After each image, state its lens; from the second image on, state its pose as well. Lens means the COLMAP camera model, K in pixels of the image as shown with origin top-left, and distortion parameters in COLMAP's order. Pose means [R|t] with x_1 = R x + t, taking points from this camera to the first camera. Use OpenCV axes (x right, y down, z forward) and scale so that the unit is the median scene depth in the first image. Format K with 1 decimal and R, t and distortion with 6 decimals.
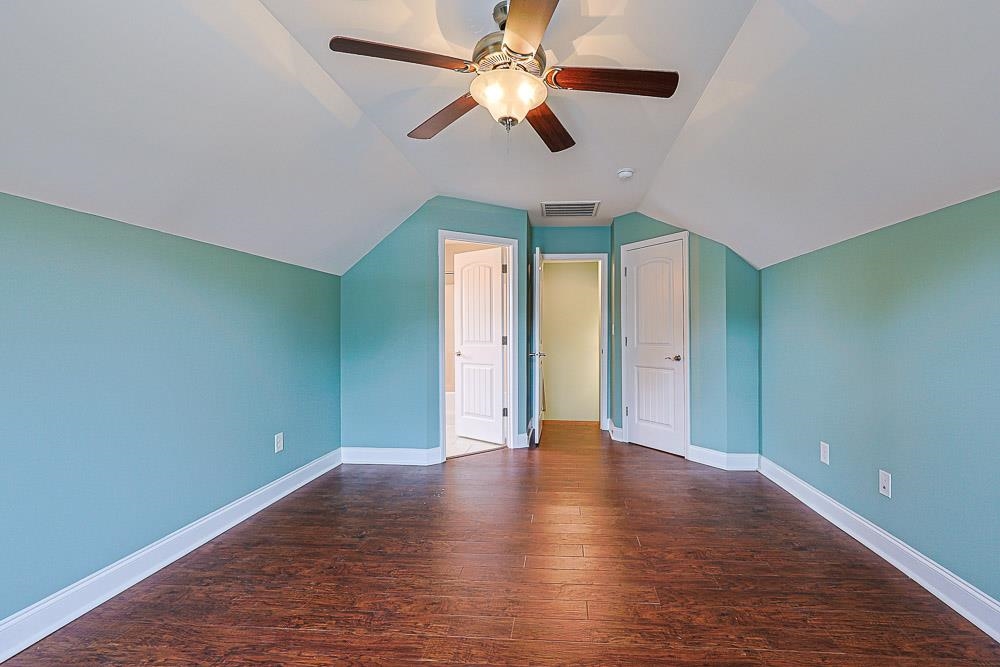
lens RADIAL K [[445.2, 0, 500.0], [0, 445.2, 333.5], [0, 0, 1]] dist [-0.002327, 0.000324]
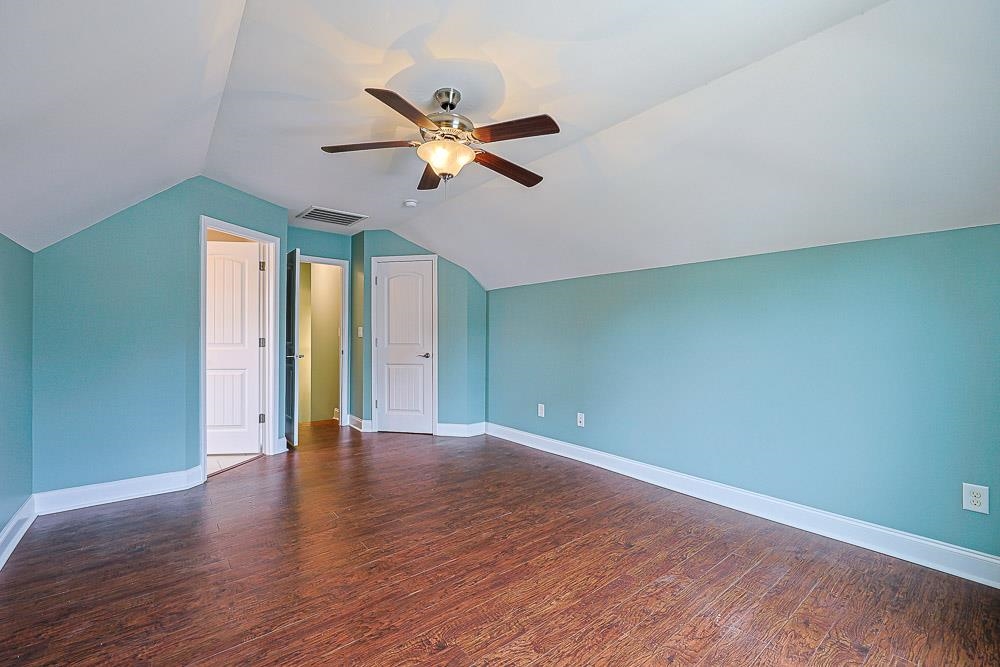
lens RADIAL K [[445.2, 0, 500.0], [0, 445.2, 333.5], [0, 0, 1]] dist [-0.002327, 0.000324]
pose [[0.710706, 0.008308, 0.703440, -0.329984], [-0.004646, 0.999964, -0.007116, 0.001807], [-0.703474, 0.001789, 0.710719, -0.026280]]
